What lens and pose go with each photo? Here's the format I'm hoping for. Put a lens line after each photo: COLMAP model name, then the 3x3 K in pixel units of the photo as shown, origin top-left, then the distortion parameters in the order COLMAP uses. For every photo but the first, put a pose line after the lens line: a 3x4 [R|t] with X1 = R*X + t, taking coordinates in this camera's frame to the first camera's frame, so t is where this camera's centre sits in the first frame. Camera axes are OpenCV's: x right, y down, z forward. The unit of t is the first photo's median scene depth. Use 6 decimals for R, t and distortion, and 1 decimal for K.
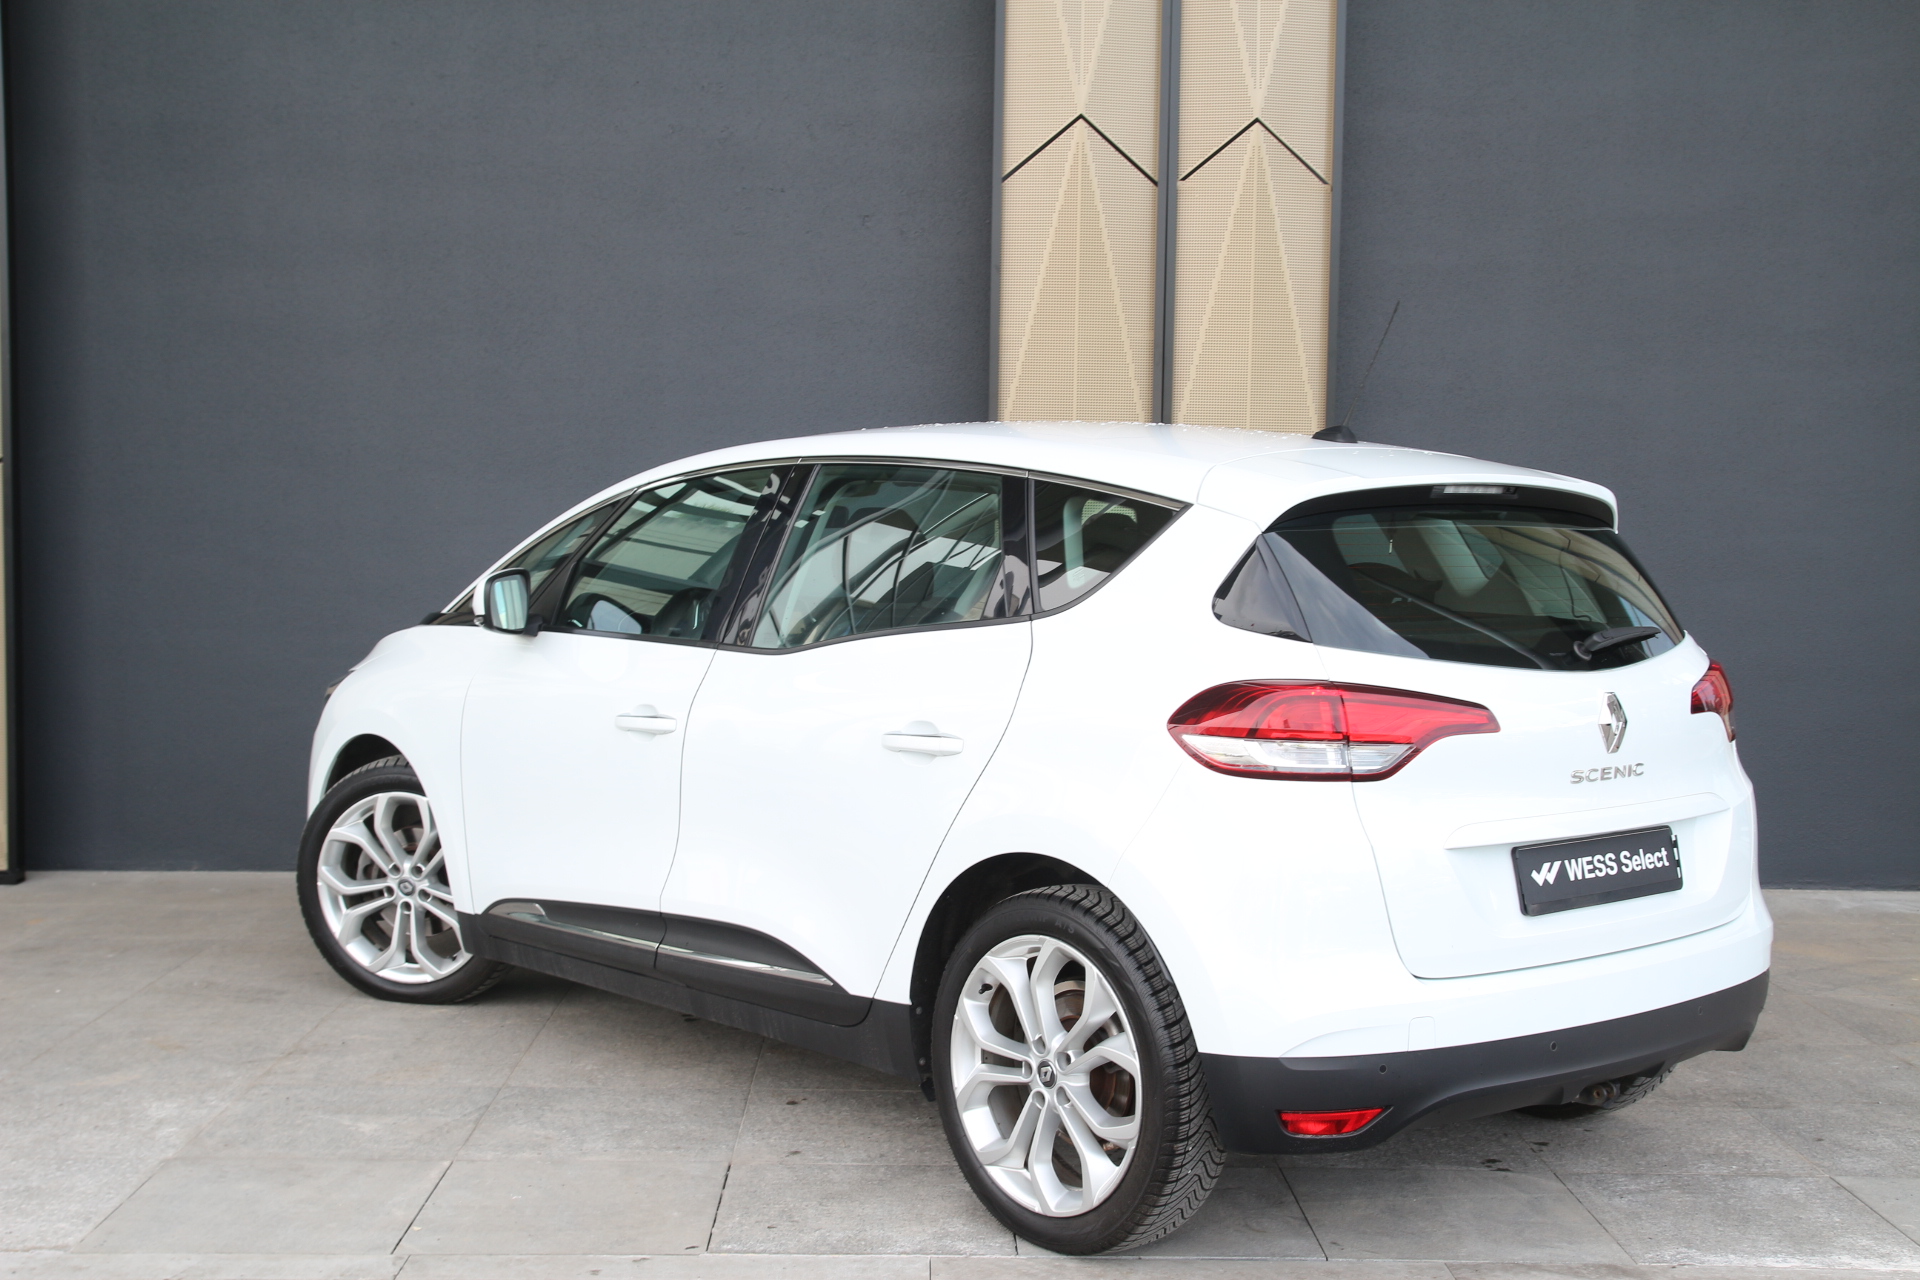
lens RADIAL K [[2425.8, 0, 962.1], [0, 2425.8, 640.6], [0, 0, 1]] dist [-0.003929, 0.282394]
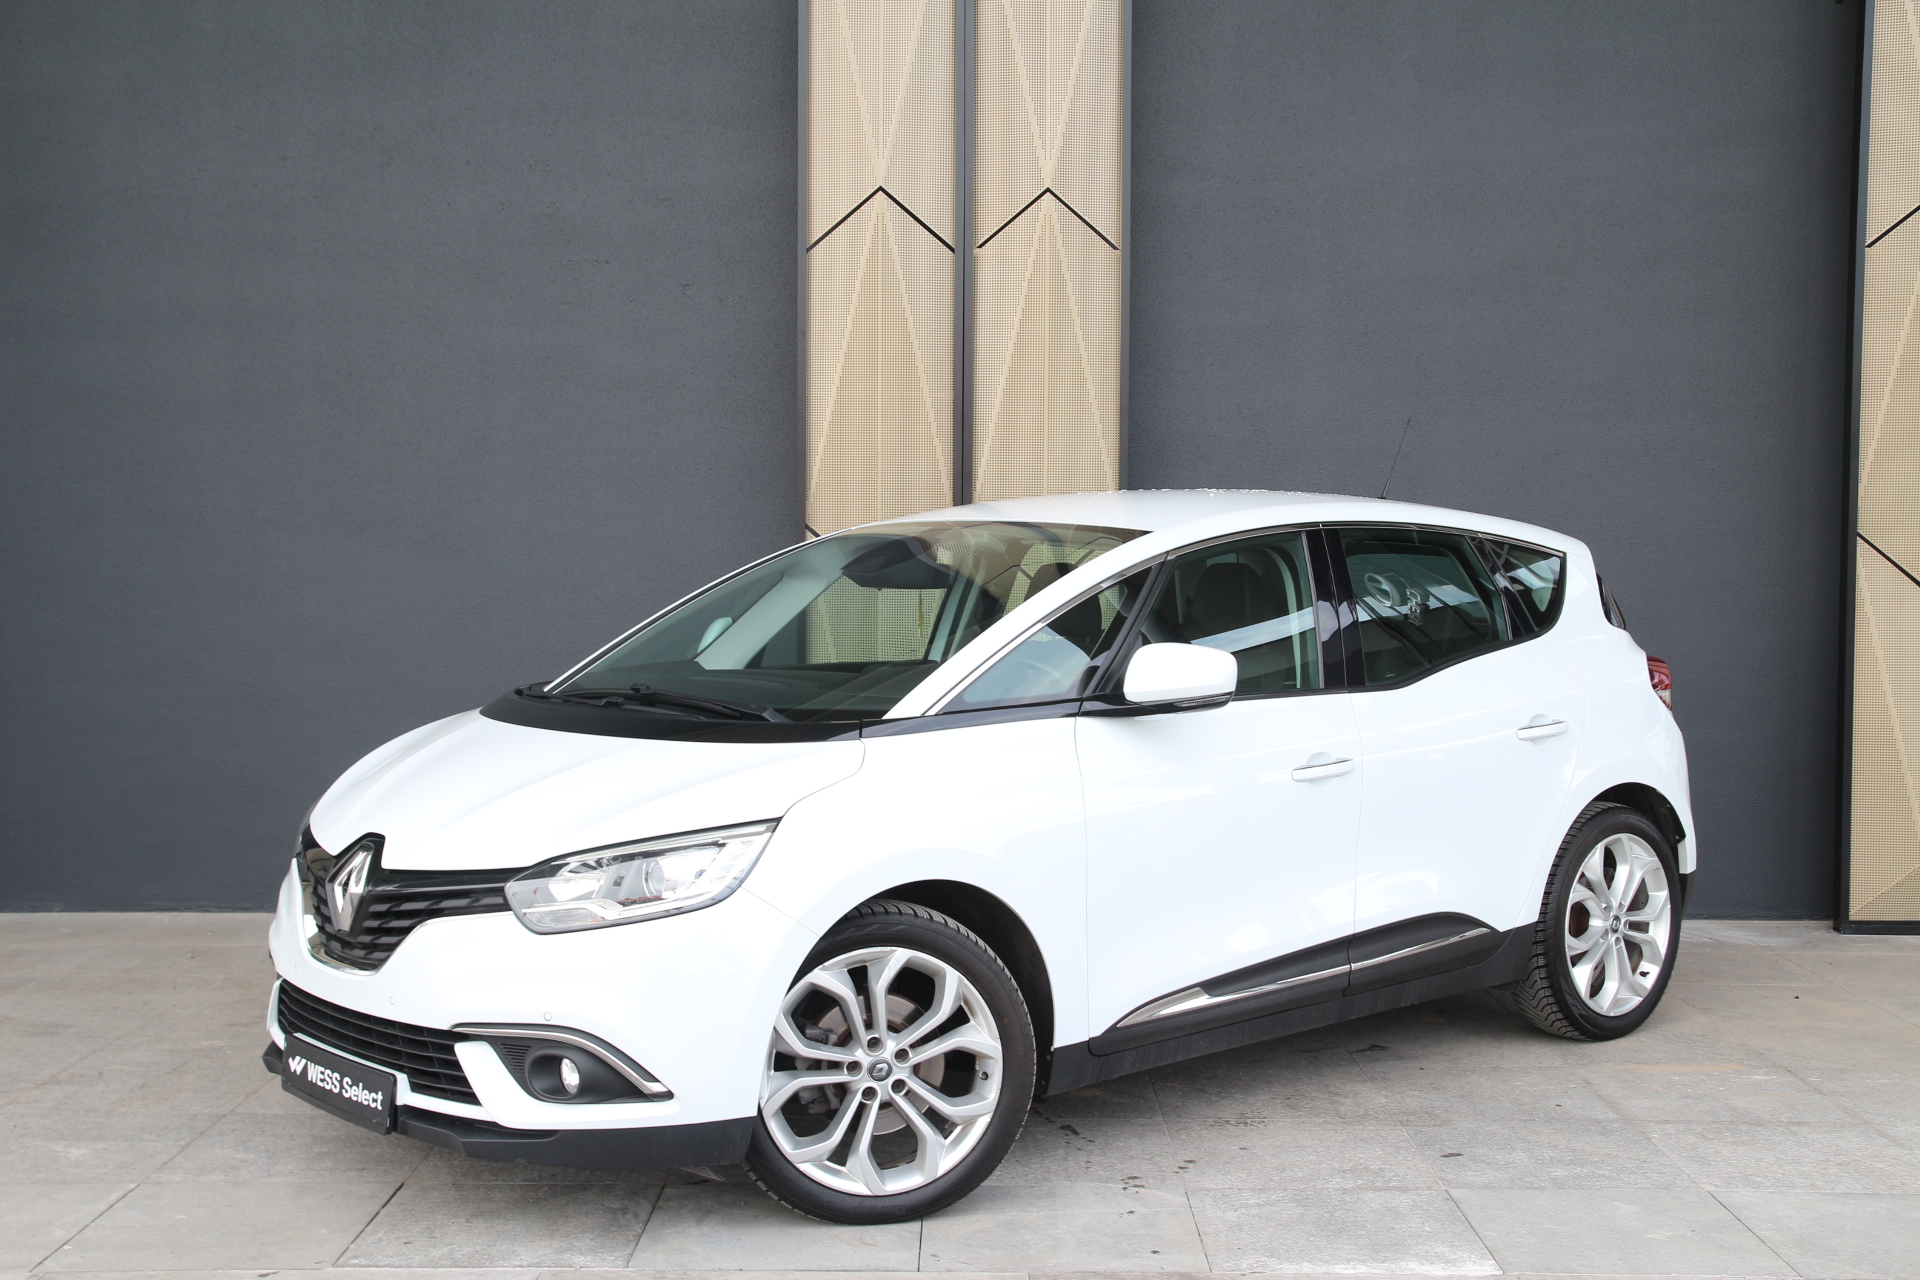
lens RADIAL K [[2349.5, 0, 969.1], [0, 2349.5, 646.6], [0, 0, 1]] dist [-0.014935, 0.275056]
pose [[0.999634, -0.008882, -0.025568, 0.111765], [0.008438, 0.999812, -0.017455, 0.000884], [0.025718, 0.017233, 0.999521, -0.014254]]
